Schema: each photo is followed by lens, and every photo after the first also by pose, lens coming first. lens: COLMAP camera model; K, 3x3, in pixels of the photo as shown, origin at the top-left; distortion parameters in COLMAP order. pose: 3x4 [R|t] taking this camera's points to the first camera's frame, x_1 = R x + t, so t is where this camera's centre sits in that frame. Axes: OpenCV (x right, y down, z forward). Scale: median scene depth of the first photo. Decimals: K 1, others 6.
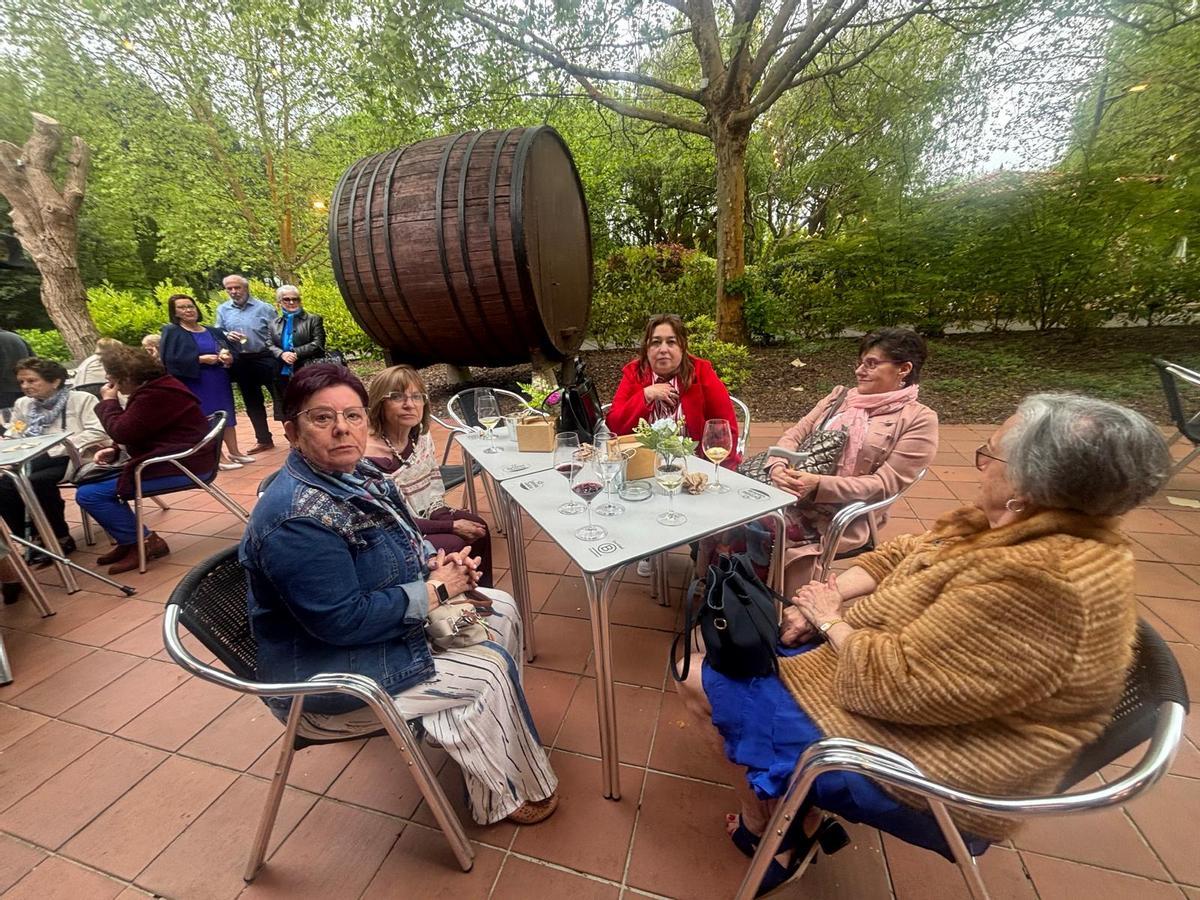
lens RADIAL K [[476.0, 0, 600.0], [0, 476.0, 450.0], [0, 0, 1]] dist [-0.007512, 0.000504]
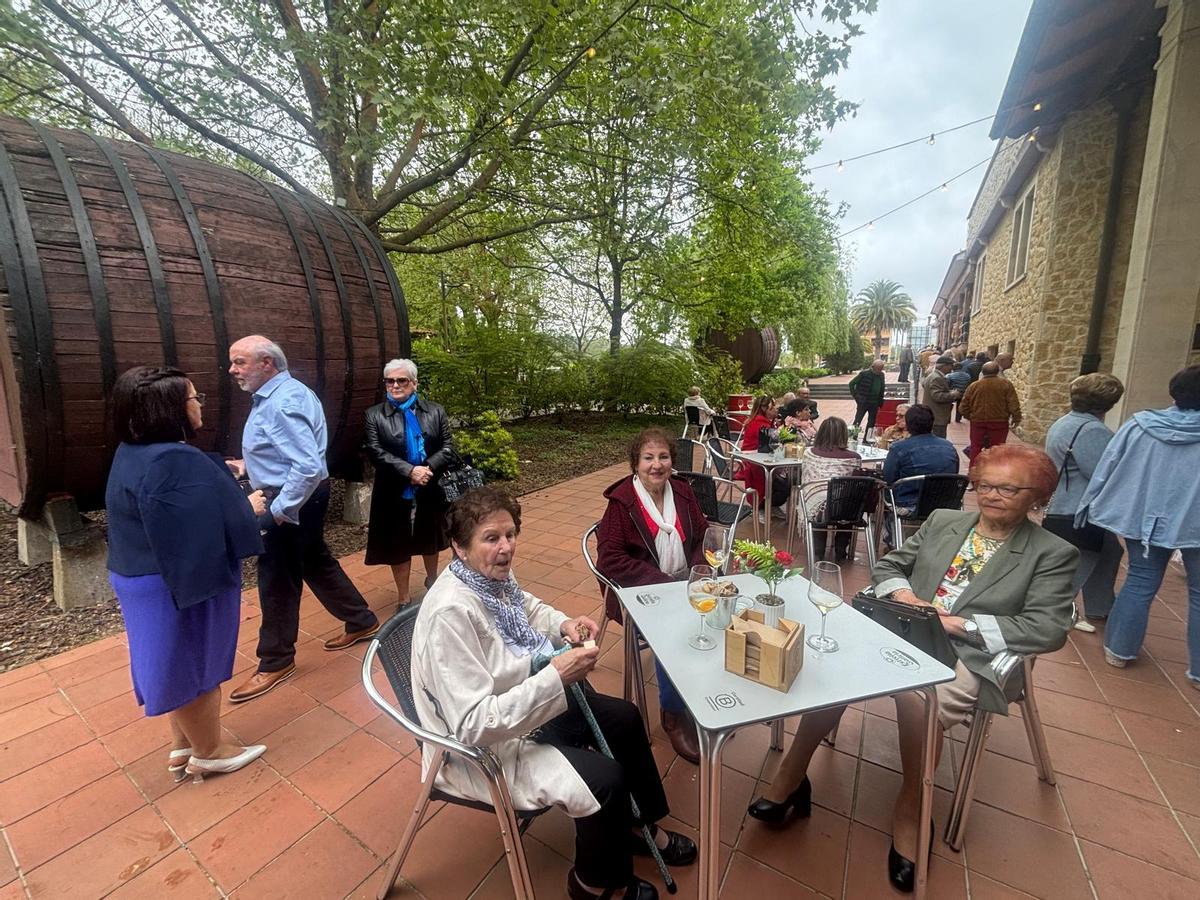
lens RADIAL K [[490.7, 0, 600.0], [0, 490.7, 450.0], [0, 0, 1]] dist [-0.012511, 0.010917]
pose [[0.277045, -0.102934, 0.955327, -1.123689], [0.304574, 0.952382, 0.014290, -0.144353], [-0.911307, 0.287009, 0.295204, 0.515221]]
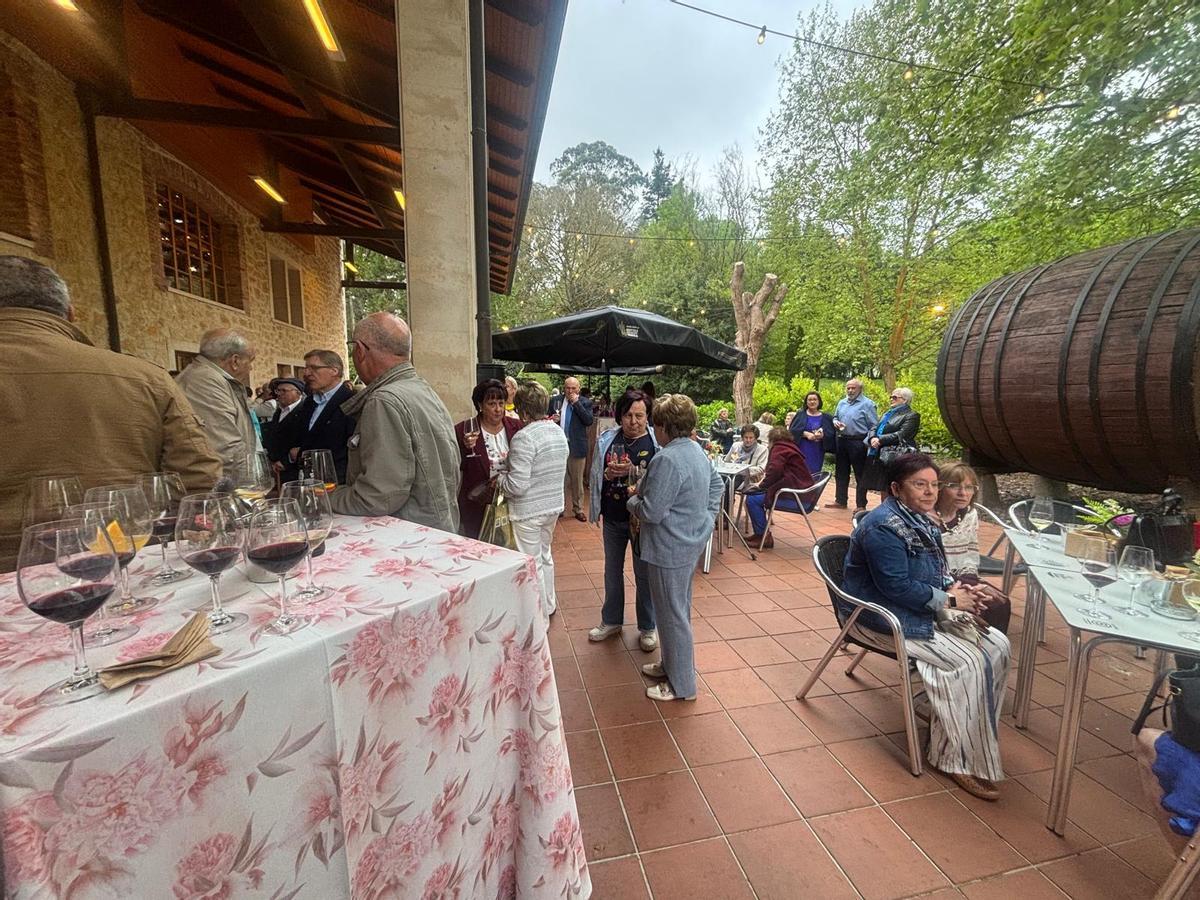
lens RADIAL K [[490.7, 0, 600.0], [0, 490.7, 450.0], [0, 0, 1]] dist [-0.012511, 0.010917]
pose [[0.478080, 0.163215, -0.863018, 0.131502], [-0.313420, 0.949596, 0.005966, 0.049996], [0.820492, 0.267635, 0.505138, -0.285647]]
